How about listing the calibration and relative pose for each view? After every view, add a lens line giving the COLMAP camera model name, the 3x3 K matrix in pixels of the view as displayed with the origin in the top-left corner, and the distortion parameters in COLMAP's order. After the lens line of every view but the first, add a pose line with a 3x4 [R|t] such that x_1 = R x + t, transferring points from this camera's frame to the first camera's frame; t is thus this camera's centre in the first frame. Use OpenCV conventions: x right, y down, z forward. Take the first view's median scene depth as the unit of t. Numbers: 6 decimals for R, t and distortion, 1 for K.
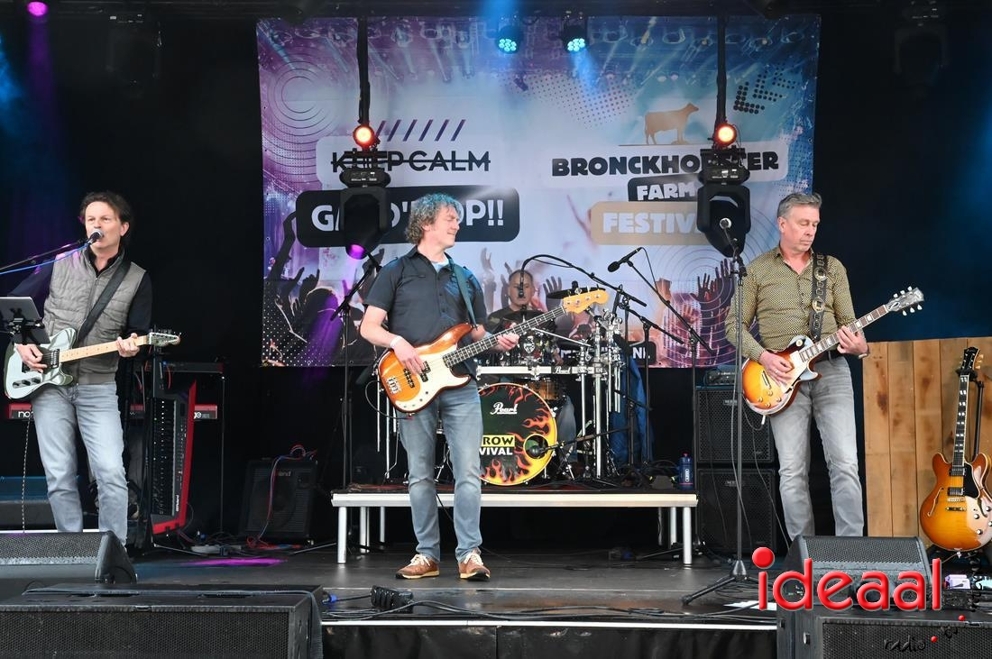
lens RADIAL K [[1465.0, 0, 497.2], [0, 1465.0, 328.4], [0, 0, 1]] dist [0.004553, 0.000000]
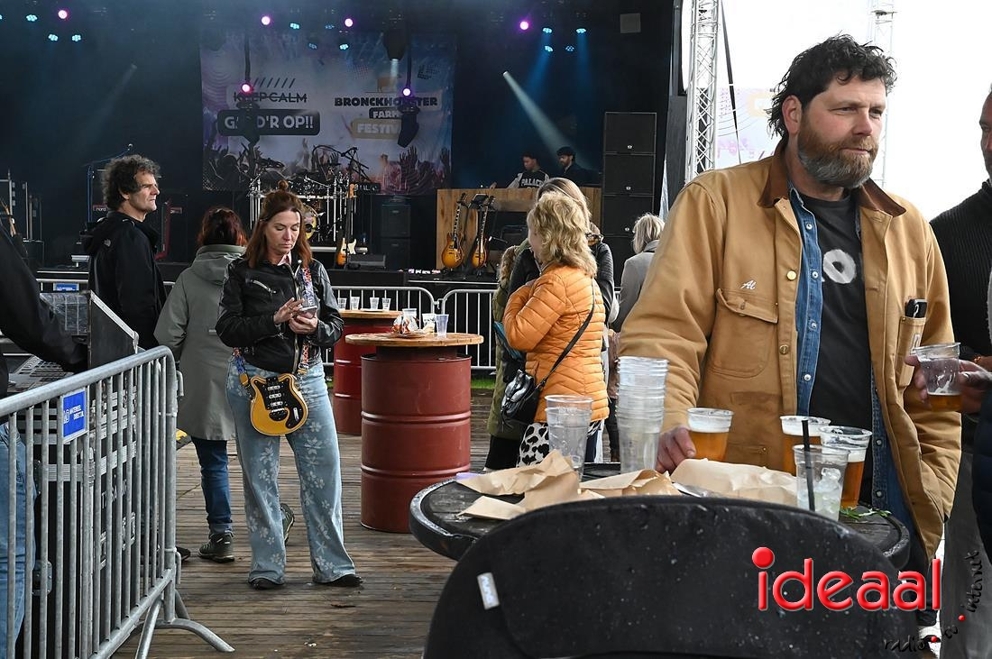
lens RADIAL K [[1422.6, 0, 496.1], [0, 1422.6, 330.9], [0, 0, 1]] dist [0.008772, 0.000000]
pose [[0.999658, 0.020813, 0.015811, 0.252284], [-0.022825, 0.989870, 0.140131, -0.074809], [-0.012734, -0.140444, 0.990007, -1.156147]]
